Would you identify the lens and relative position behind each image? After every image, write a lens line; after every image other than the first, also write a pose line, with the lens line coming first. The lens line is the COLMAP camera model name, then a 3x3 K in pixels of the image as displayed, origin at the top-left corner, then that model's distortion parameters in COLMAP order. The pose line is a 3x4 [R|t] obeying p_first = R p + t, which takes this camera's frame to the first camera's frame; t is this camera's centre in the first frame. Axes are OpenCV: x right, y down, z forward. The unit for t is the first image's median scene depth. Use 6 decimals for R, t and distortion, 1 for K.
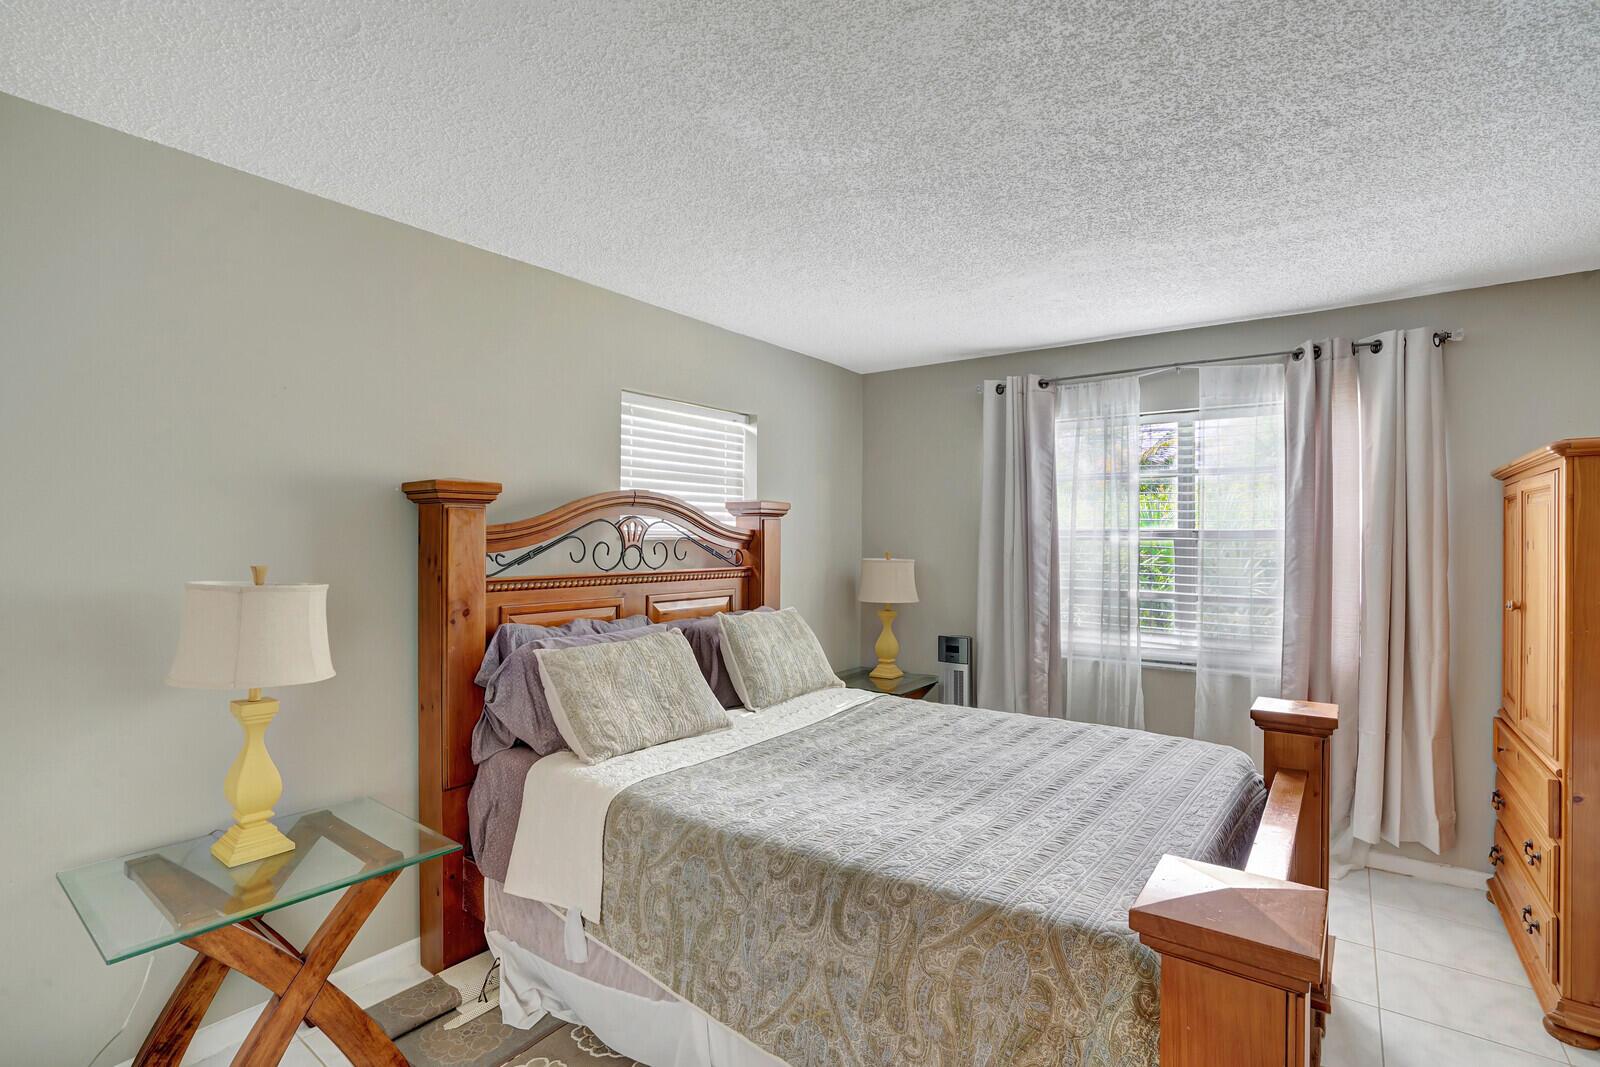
lens RADIAL K [[704.4, 0, 803.9], [0, 704.4, 525.1], [0, 0, 1]] dist [-0.026242, 0.000211]
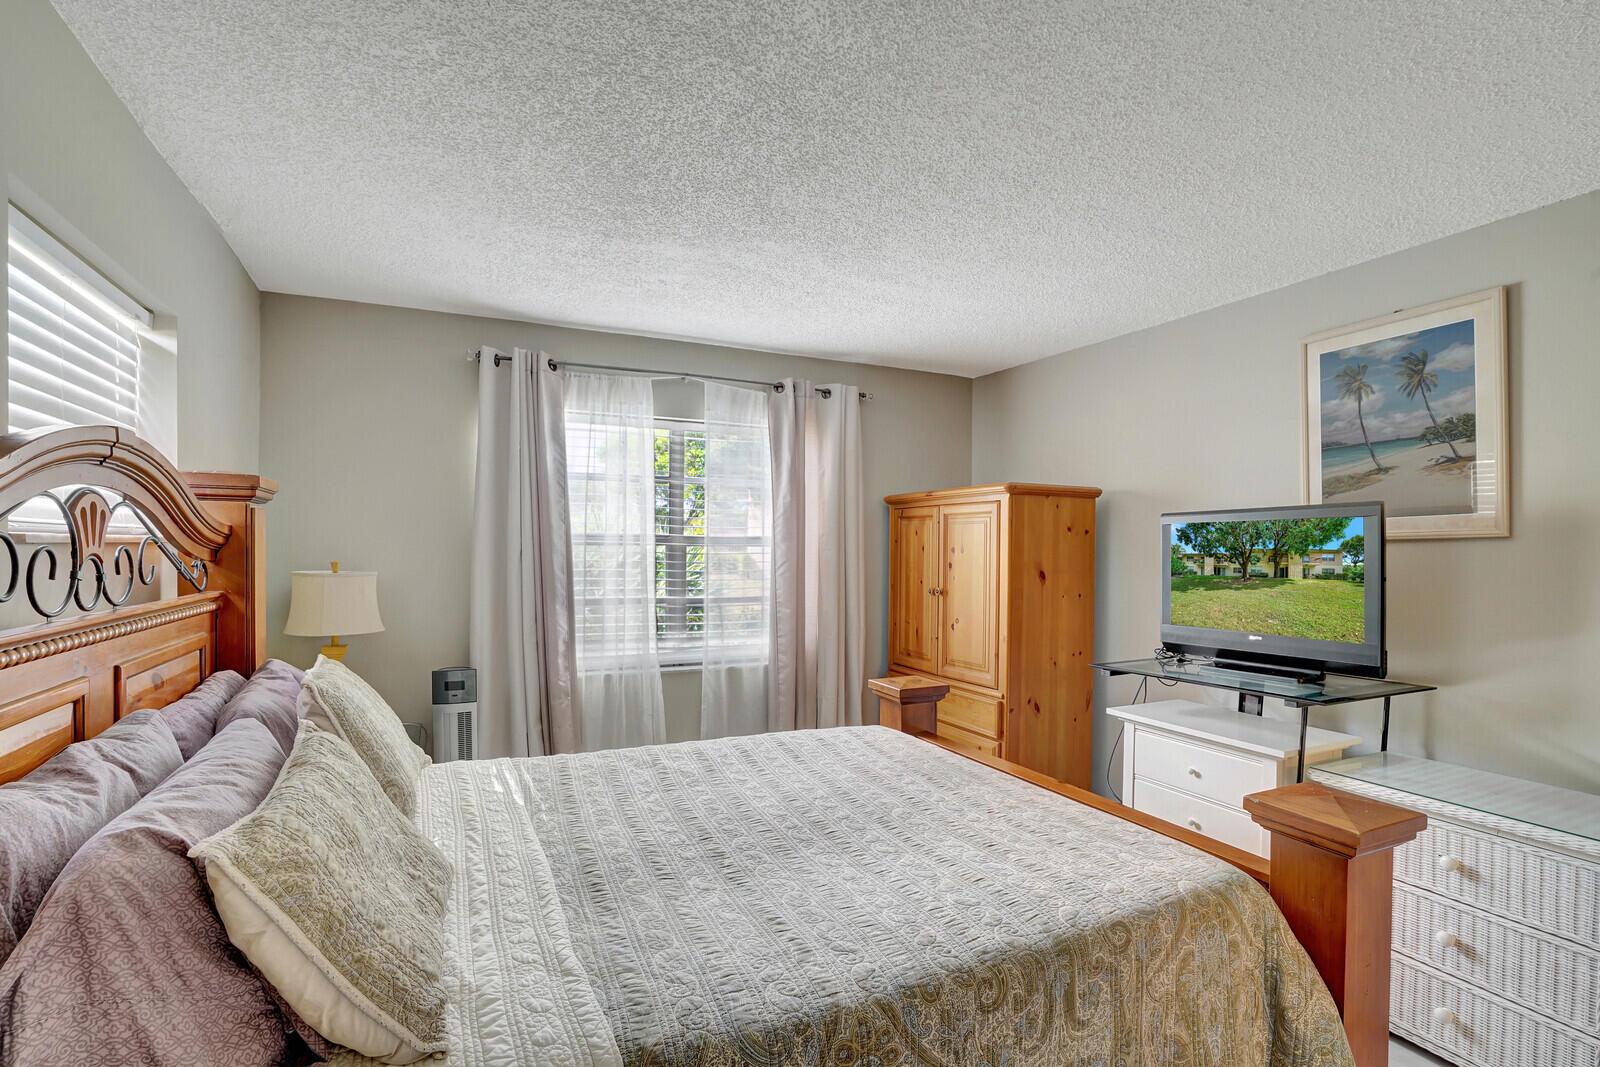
lens RADIAL K [[738.9, 0, 759.4], [0, 738.9, 540.8], [0, 0, 1]] dist [-0.044093, 0.017839]
pose [[0.521154, 0.007090, 0.853433, -0.359723], [-0.021359, 0.999761, 0.004737, 0.007894], [-0.853196, -0.020698, 0.521180, 0.363784]]
